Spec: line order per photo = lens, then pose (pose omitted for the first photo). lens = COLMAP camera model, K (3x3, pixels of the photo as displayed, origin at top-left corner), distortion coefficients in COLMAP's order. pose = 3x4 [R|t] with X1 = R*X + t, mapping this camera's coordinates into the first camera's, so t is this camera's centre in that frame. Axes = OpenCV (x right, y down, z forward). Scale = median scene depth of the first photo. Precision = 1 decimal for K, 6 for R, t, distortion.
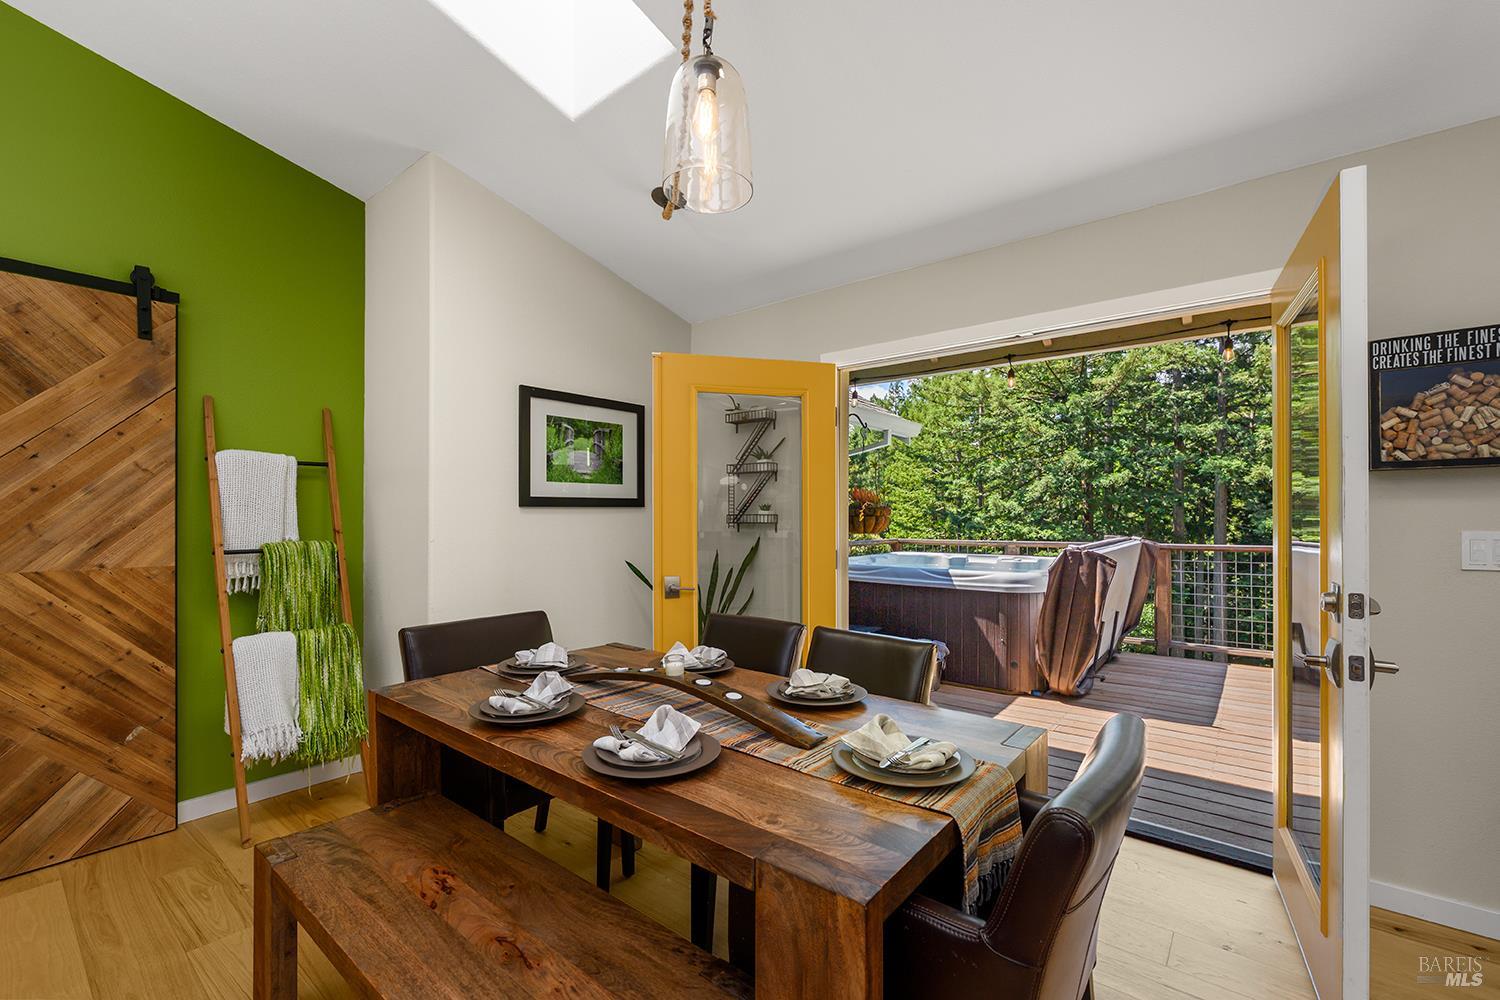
lens RADIAL K [[636.6, 0, 743.2], [0, 636.6, 514.2], [0, 0, 1]] dist [-0.002845, -0.000182]
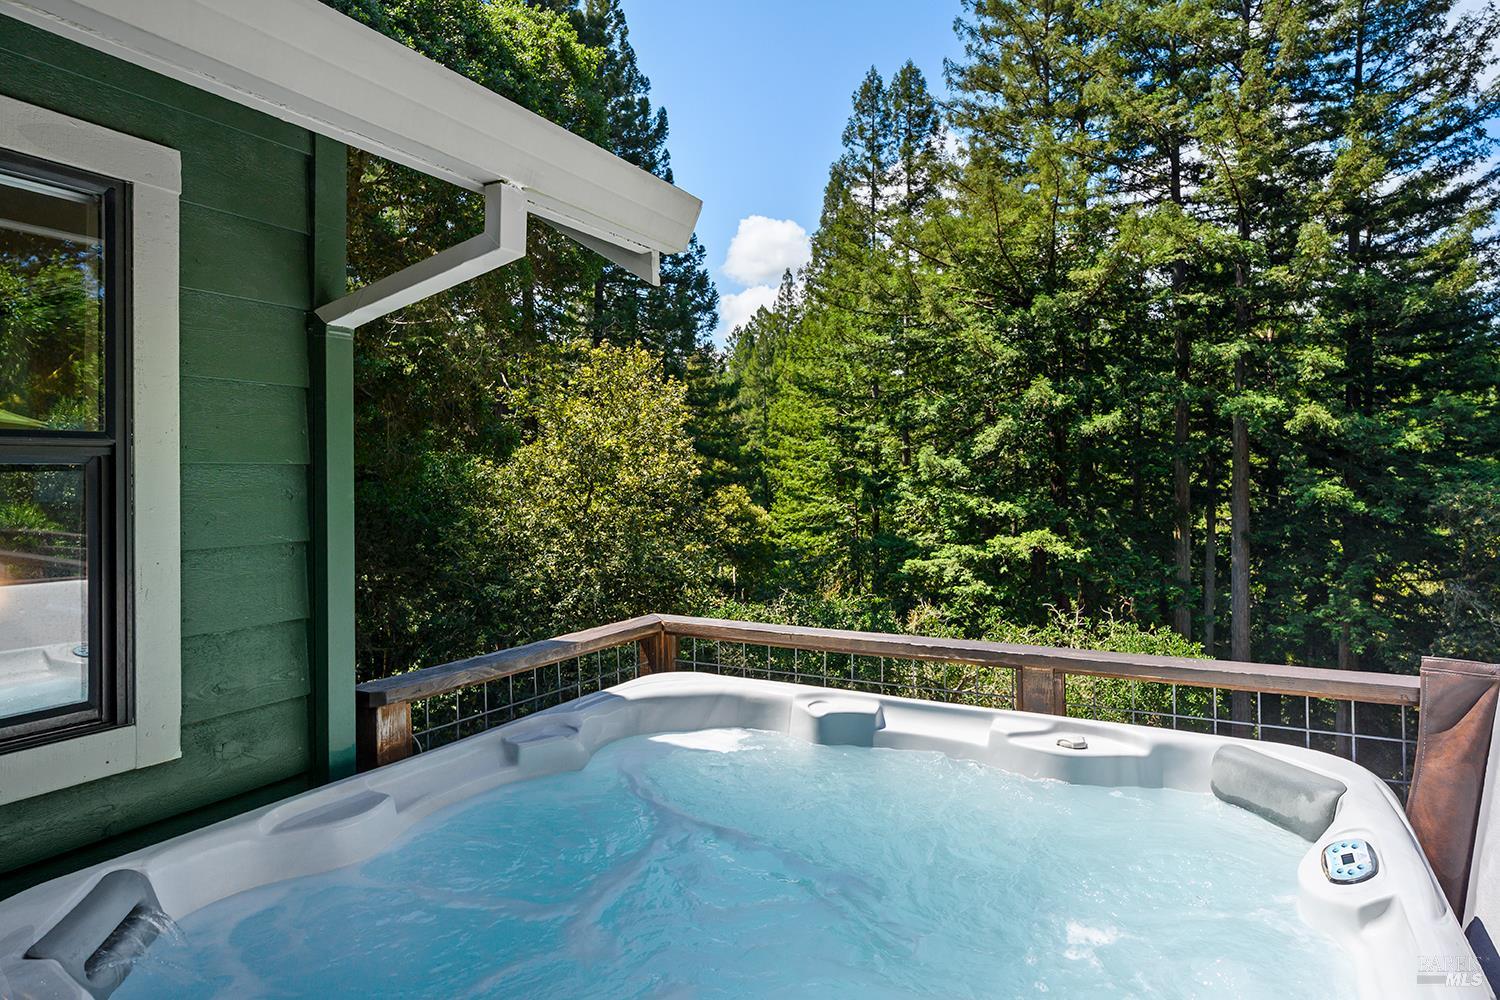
lens RADIAL K [[907.6, 0, 739.9], [0, 907.6, 466.4], [0, 0, 1]] dist [0.022167, 0.000422]
pose [[0.984368, -0.004561, 0.176062, 0.043135], [0.005846, 0.999960, -0.006782, -0.006979], [-0.176024, 0.007705, 0.984356, 0.120214]]
